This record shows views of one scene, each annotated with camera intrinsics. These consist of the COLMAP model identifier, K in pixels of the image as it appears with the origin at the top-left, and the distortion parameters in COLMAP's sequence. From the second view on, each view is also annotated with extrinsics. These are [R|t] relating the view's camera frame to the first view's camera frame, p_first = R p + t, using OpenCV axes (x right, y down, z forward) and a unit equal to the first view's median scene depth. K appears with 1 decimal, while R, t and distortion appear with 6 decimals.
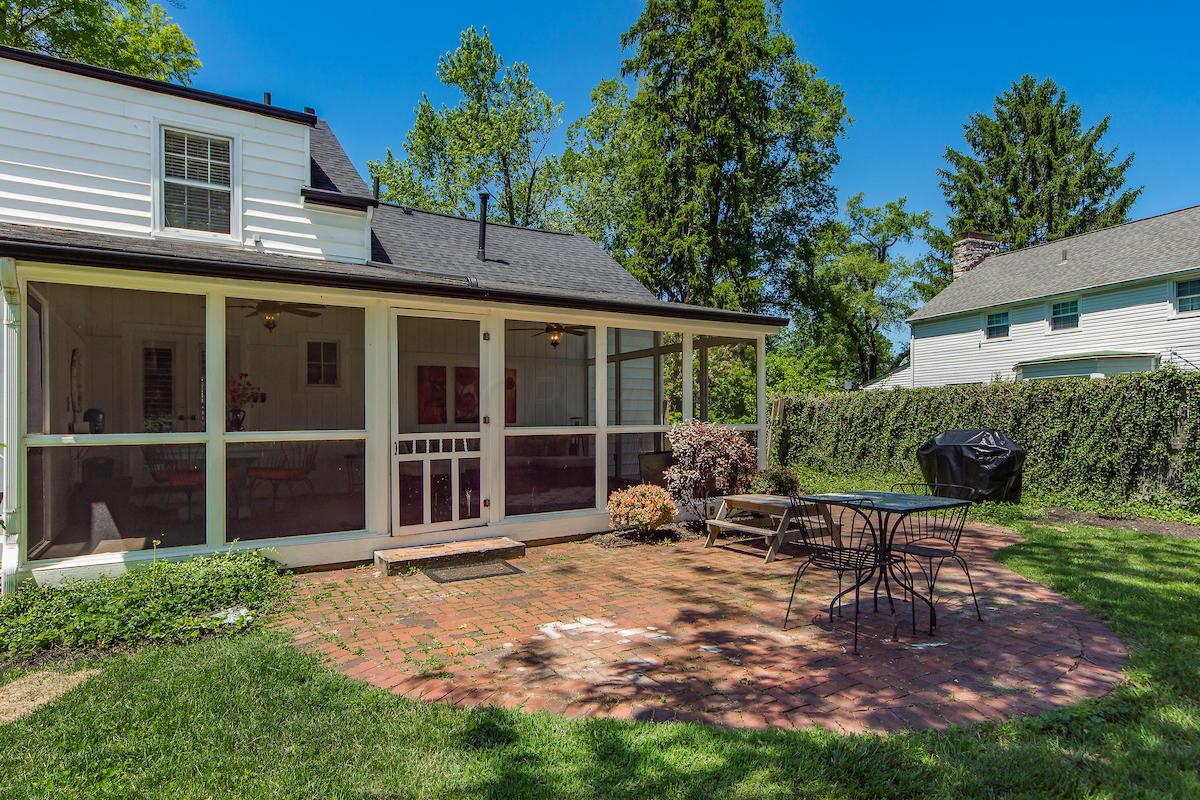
lens RADIAL K [[682.6, 0, 641.5], [0, 682.6, 404.0], [0, 0, 1]] dist [0.006446, 0.003879]
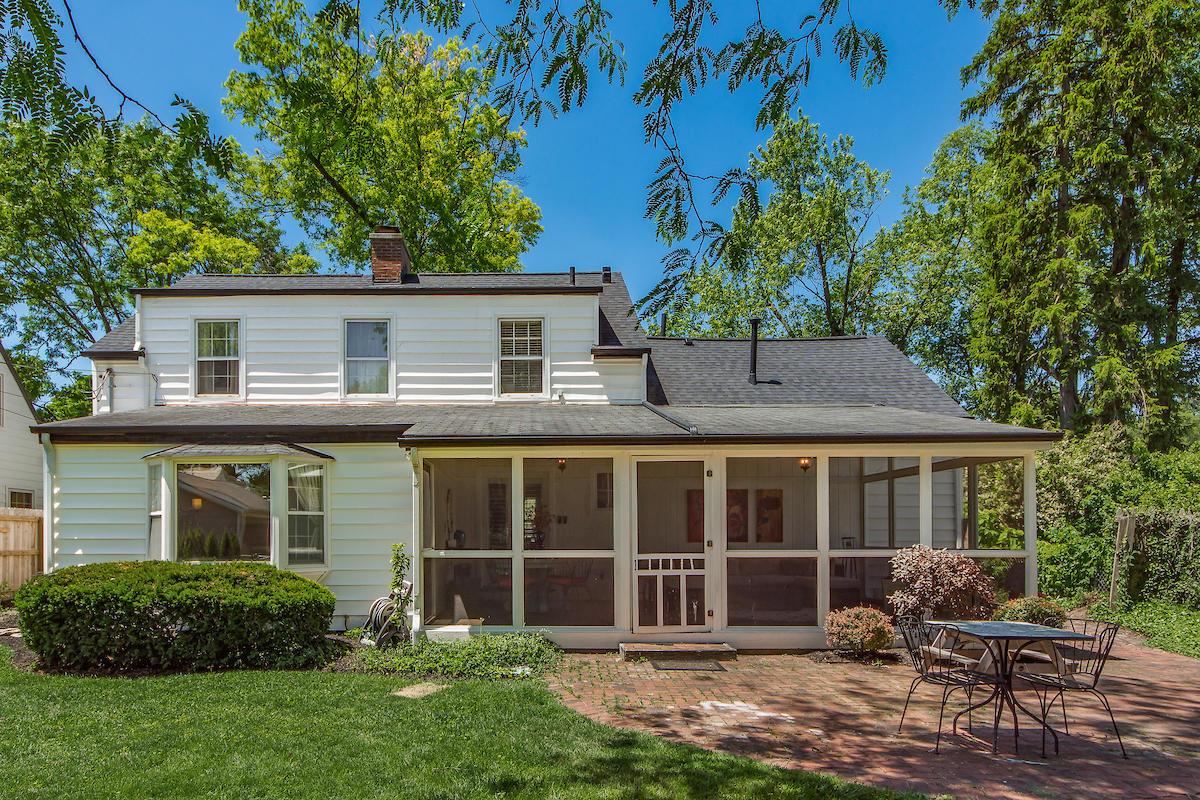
lens RADIAL K [[748.2, 0, 526.3], [0, 748.2, 500.3], [0, 0, 1]] dist [0.004942, 0.003832]
pose [[0.824975, -0.015987, -0.564943, 0.228637], [0.006329, 0.999798, -0.019050, -0.027096], [0.565133, 0.012141, 0.824910, -0.240125]]
